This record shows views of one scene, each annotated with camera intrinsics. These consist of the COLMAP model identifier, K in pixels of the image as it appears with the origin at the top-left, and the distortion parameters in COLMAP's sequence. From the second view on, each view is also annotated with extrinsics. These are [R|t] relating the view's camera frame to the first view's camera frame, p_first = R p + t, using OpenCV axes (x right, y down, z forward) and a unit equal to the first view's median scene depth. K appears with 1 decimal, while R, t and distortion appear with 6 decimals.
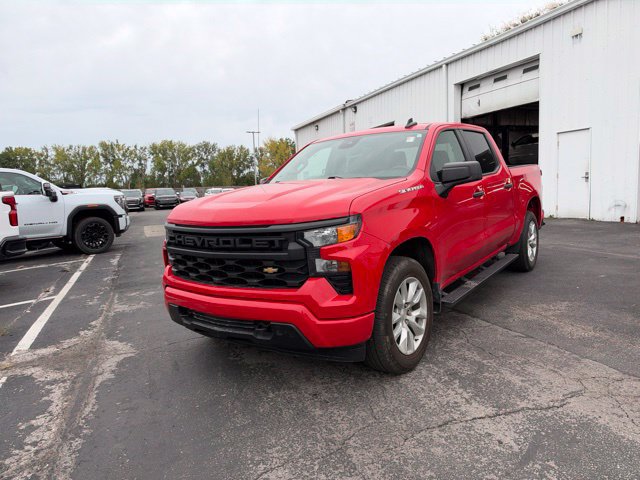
lens RADIAL K [[457.1, 0, 322.3], [0, 457.1, 240.3], [0, 0, 1]] dist [0.053601, -0.092324]
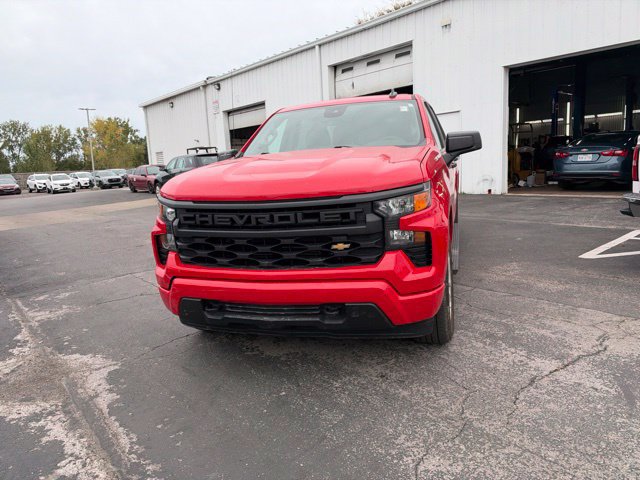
lens RADIAL K [[457.1, 0, 322.3], [0, 457.1, 240.3], [0, 0, 1]] dist [0.053601, -0.092324]
pose [[0.943381, -0.063202, 0.325636, -0.227917], [0.051814, 0.997707, 0.043535, 0.006540], [-0.327641, -0.024198, 0.944493, 0.087622]]
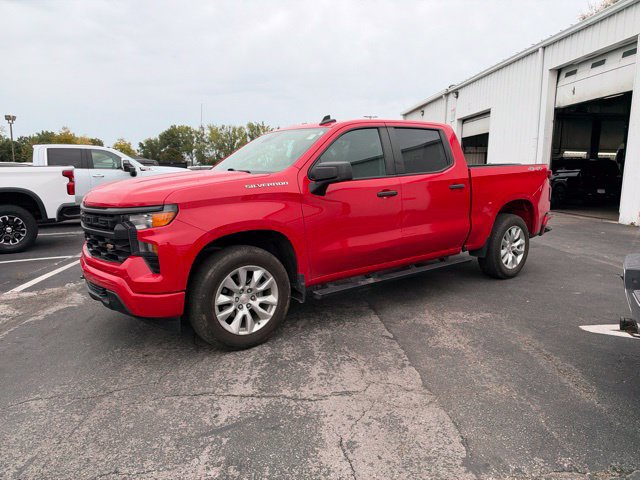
lens RADIAL K [[457.1, 0, 322.3], [0, 457.1, 240.3], [0, 0, 1]] dist [0.053601, -0.092324]
pose [[0.957276, 0.091436, -0.274340, 0.383594], [-0.082117, 0.995593, 0.045290, -0.025064], [0.277272, -0.020827, 0.960566, 0.002169]]
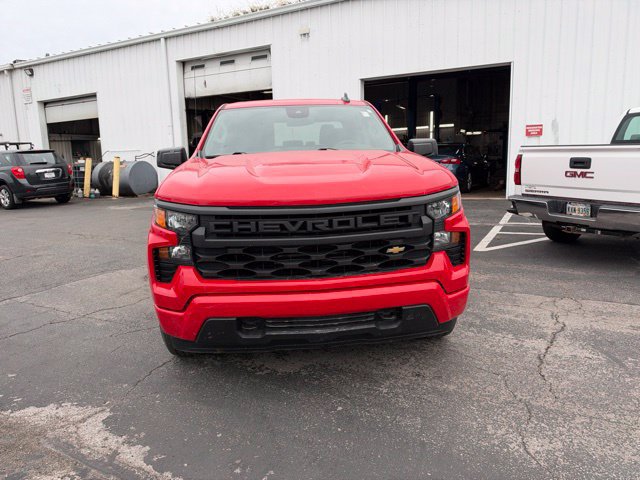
lens RADIAL K [[459.8, 0, 320.0], [0, 459.8, 240.0], [0, 0, 1]] dist [0.028904, -0.056859]
pose [[0.751777, -0.096386, 0.652336, -0.417794], [0.074940, 0.995339, 0.060703, -0.009655], [-0.655146, 0.003251, 0.755496, 0.220473]]
